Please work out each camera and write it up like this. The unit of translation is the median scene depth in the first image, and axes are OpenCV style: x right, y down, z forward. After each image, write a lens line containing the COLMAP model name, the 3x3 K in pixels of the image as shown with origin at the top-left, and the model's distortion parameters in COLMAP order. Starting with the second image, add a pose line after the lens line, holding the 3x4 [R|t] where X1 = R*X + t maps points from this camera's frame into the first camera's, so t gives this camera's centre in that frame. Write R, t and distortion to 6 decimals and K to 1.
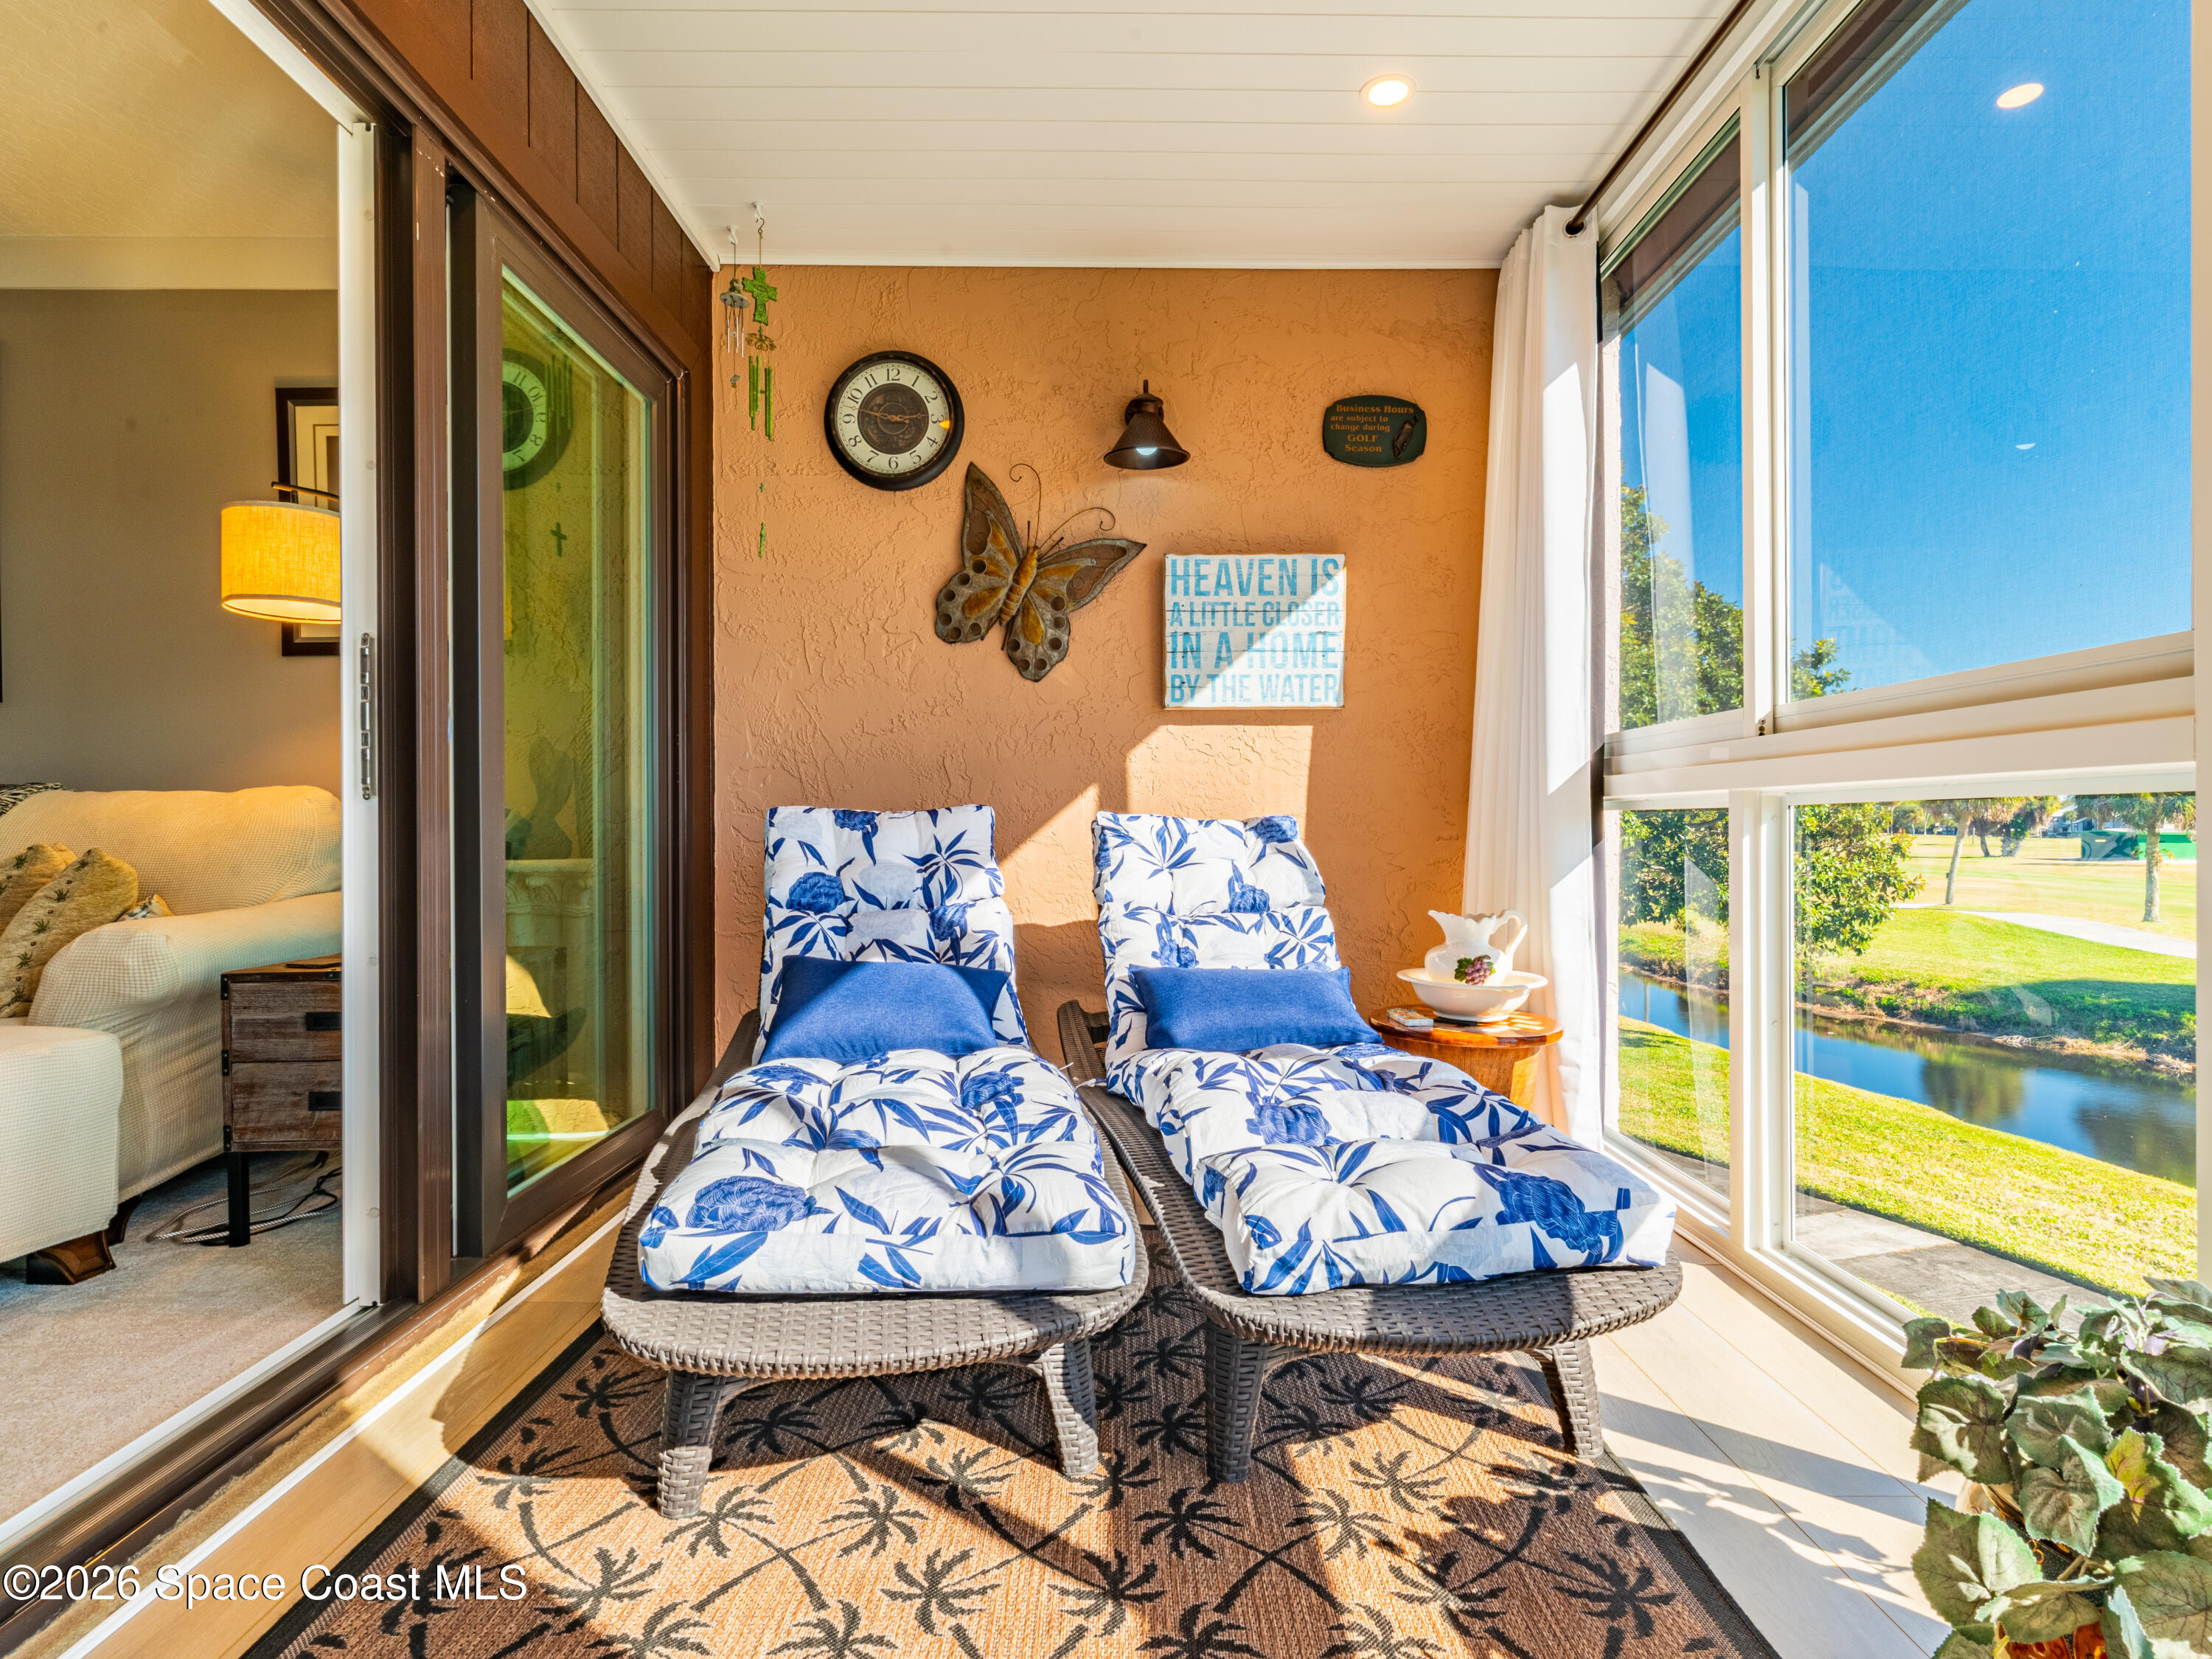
lens RADIAL K [[1185.5, 0, 1129.4], [0, 1185.5, 827.7], [0, 0, 1]] dist [0.000470, 0.001038]
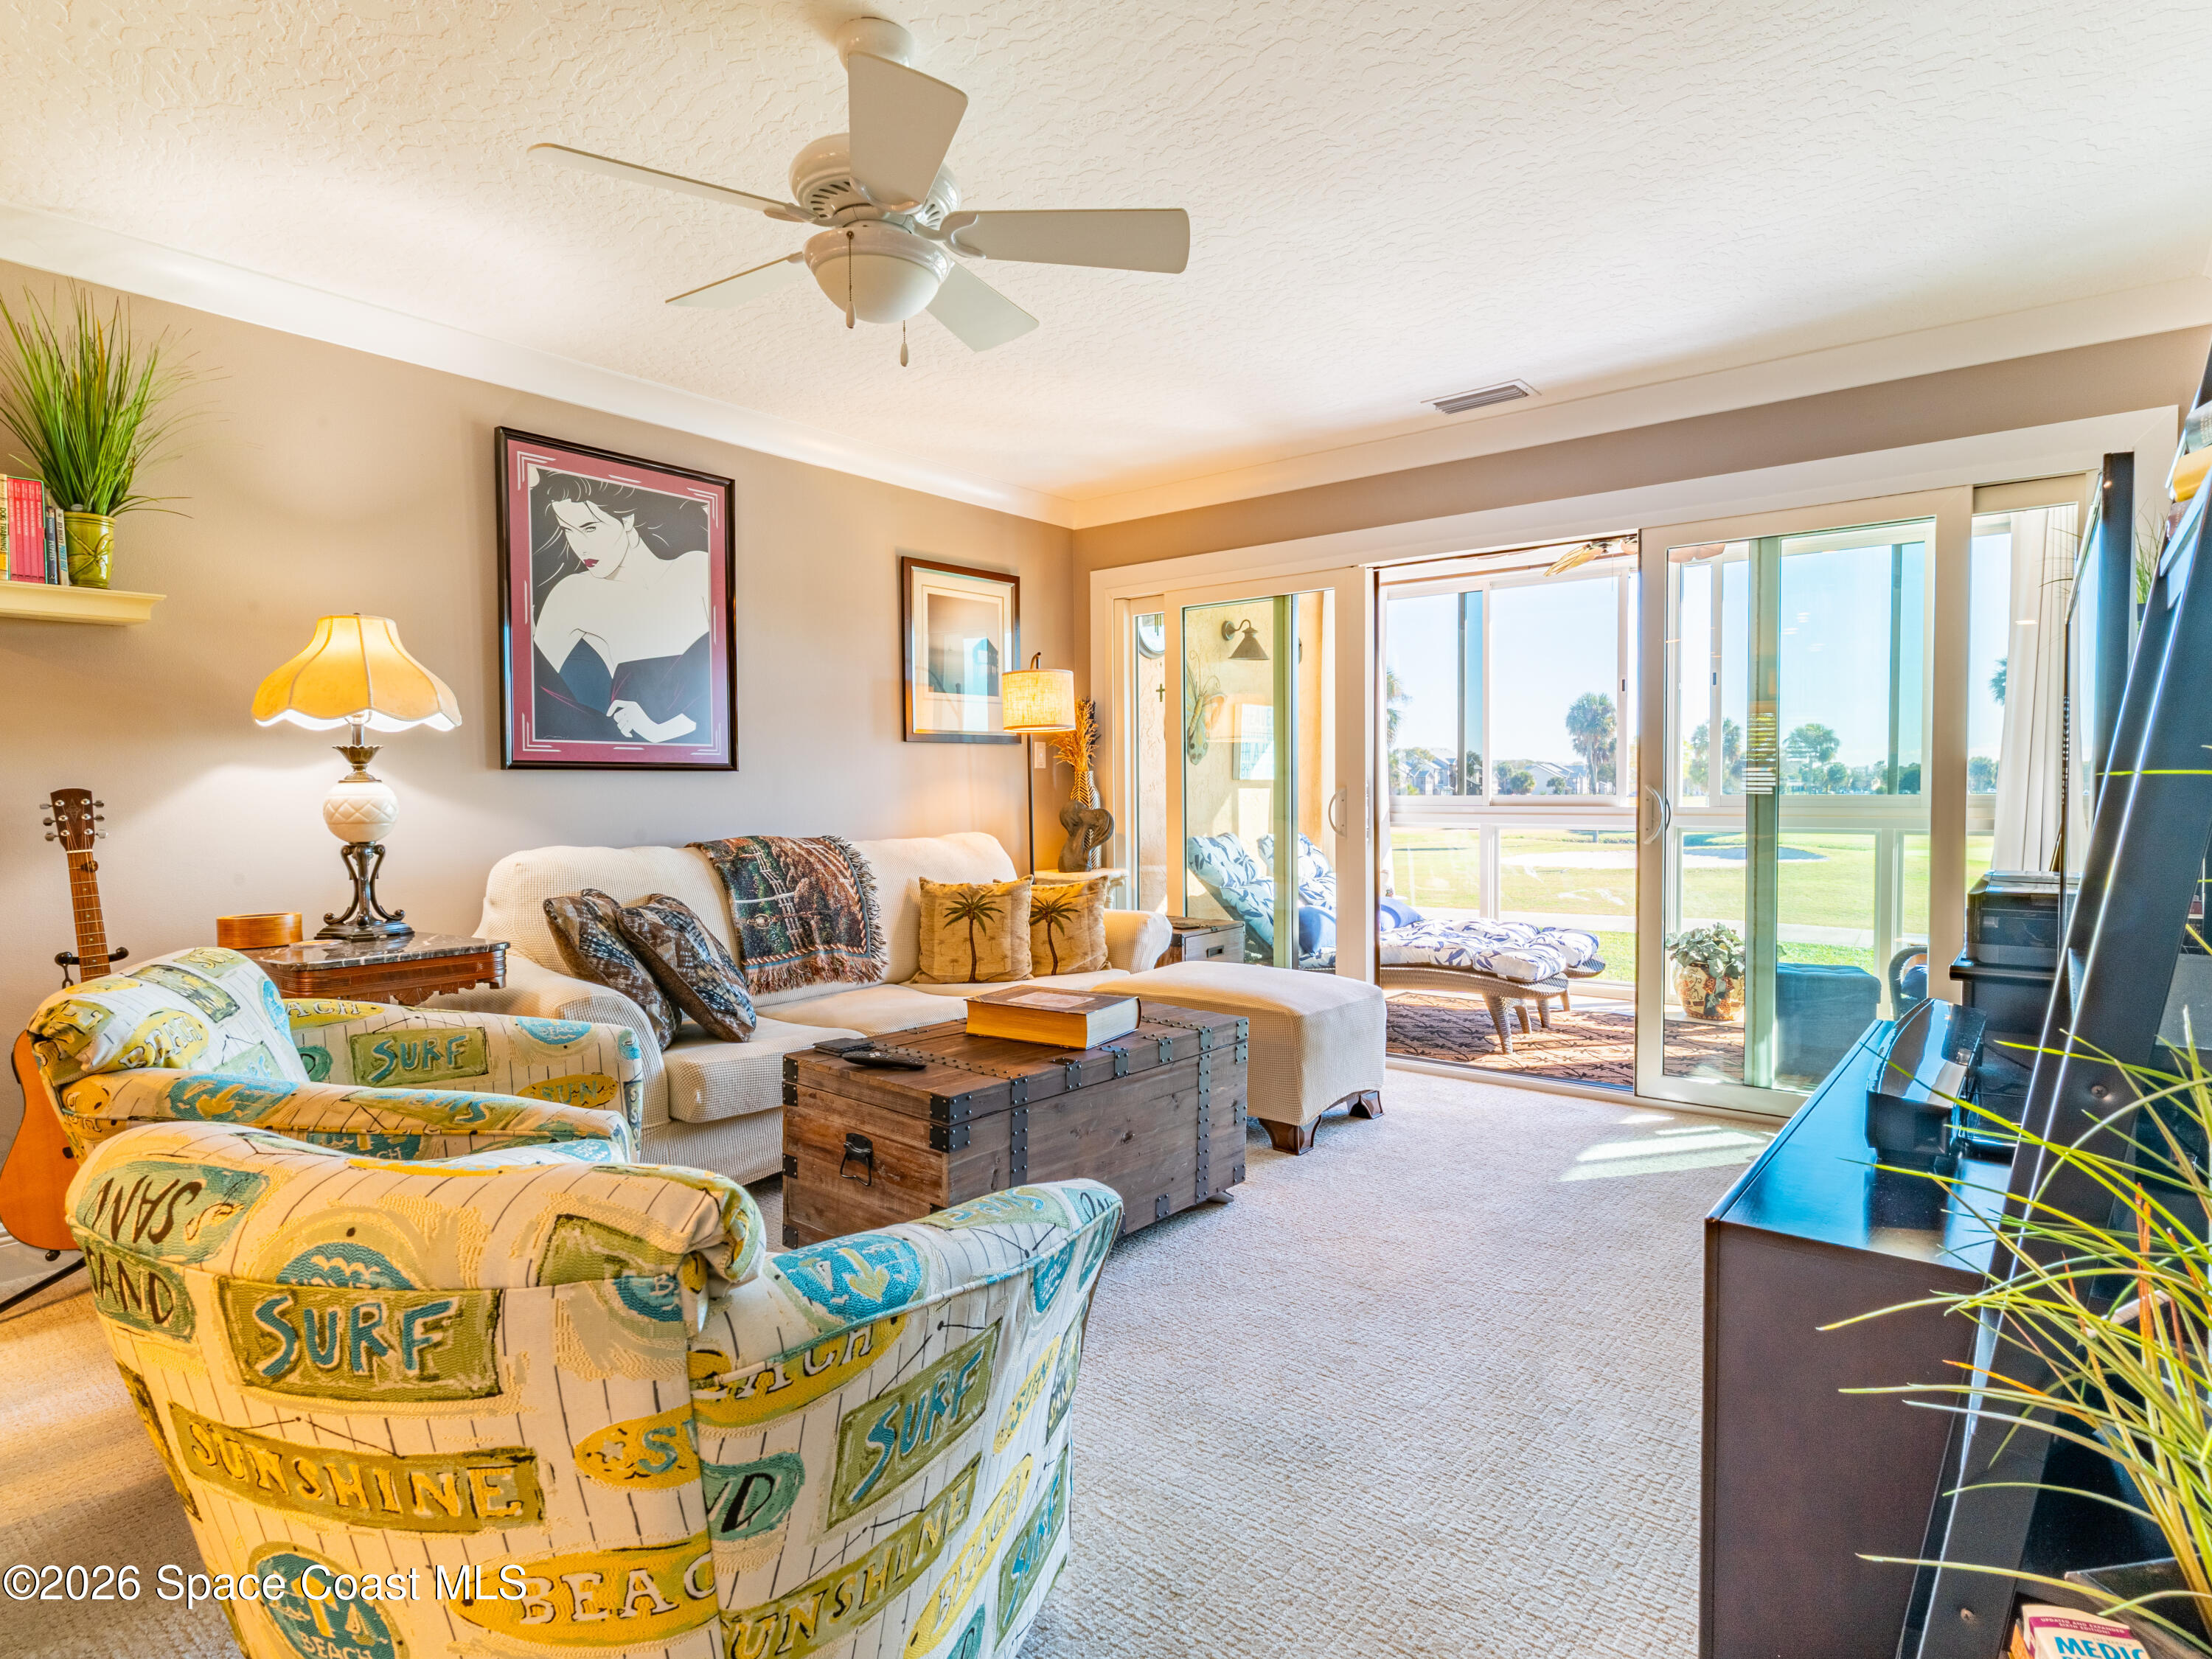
lens RADIAL K [[1197.0, 0, 1139.1], [0, 1197.0, 828.7], [0, 0, 1]] dist [0.000201, 0.000488]
pose [[0.628923, -0.027328, 0.776987, -1.657312], [0.007355, 0.999546, 0.029203, -0.079056], [-0.777432, -0.012652, 0.628839, -0.144729]]
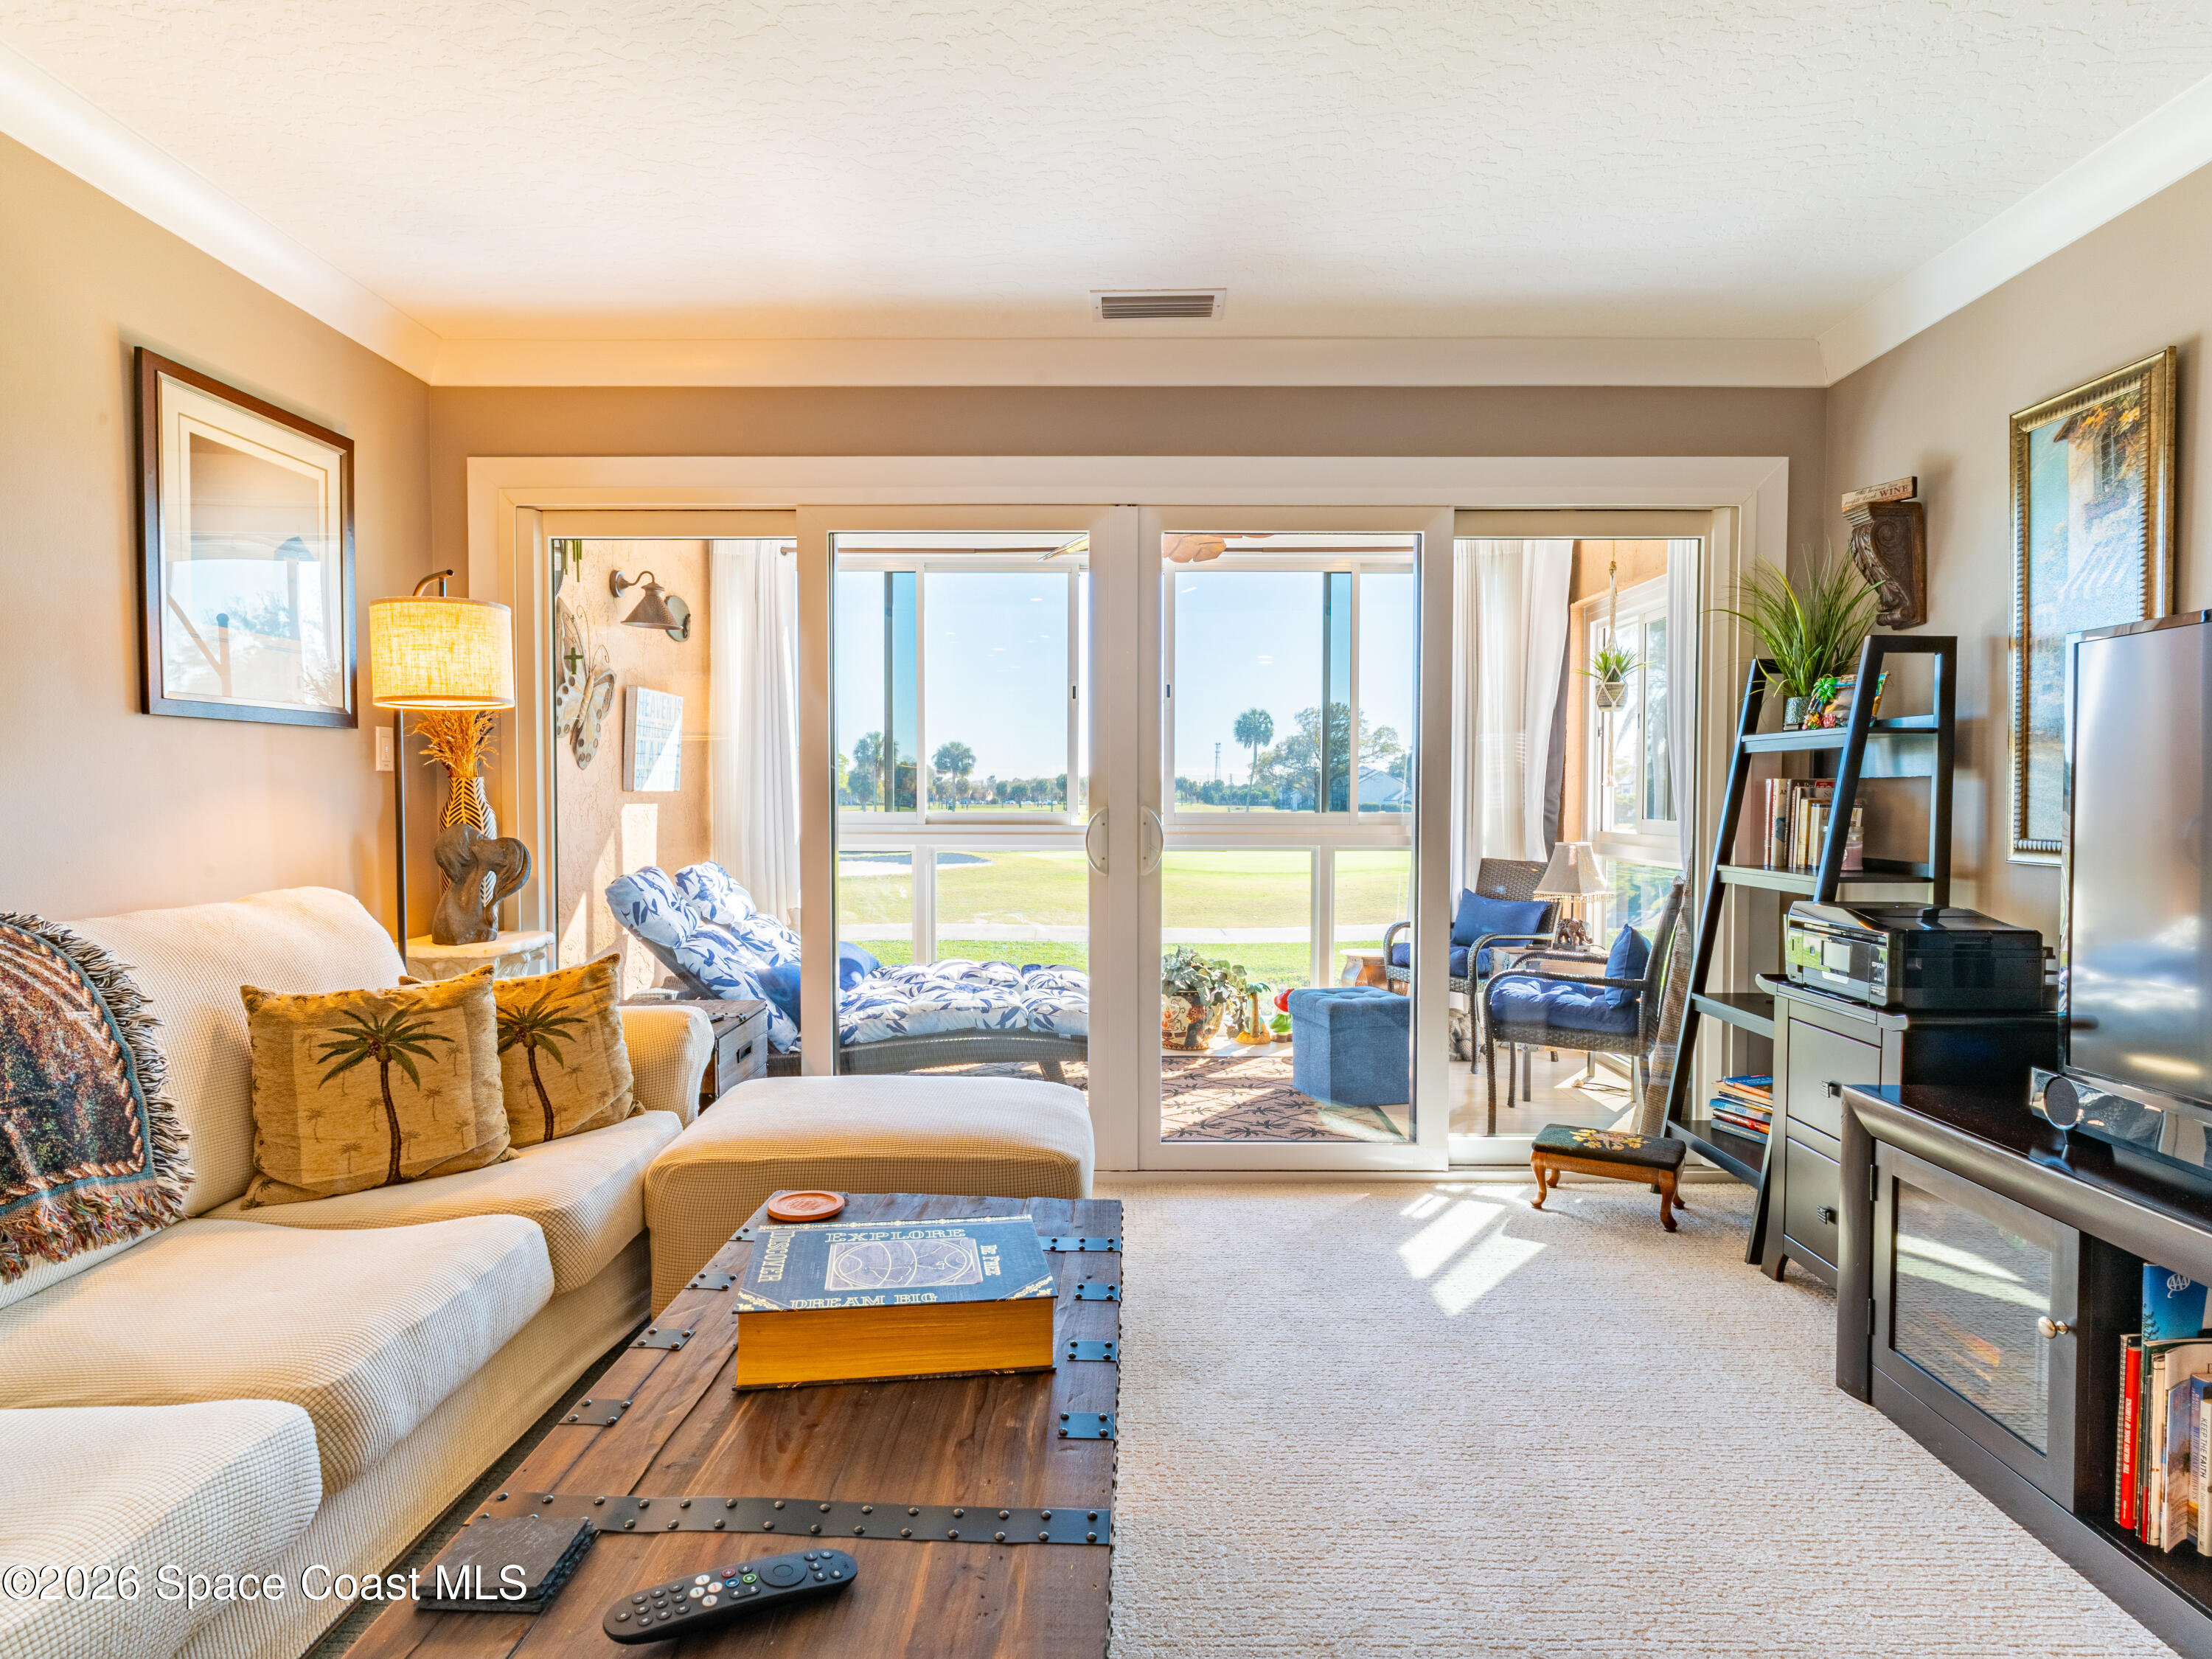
lens RADIAL K [[1198.9, 0, 1106.0], [0, 1198.9, 829.5], [0, 0, 1]] dist [0.002538, 0.002138]
pose [[0.027121, -0.025564, 0.999305, -1.429569], [0.001882, 0.999672, 0.025522, -0.090975], [-0.999630, 0.001189, 0.027160, 0.381008]]
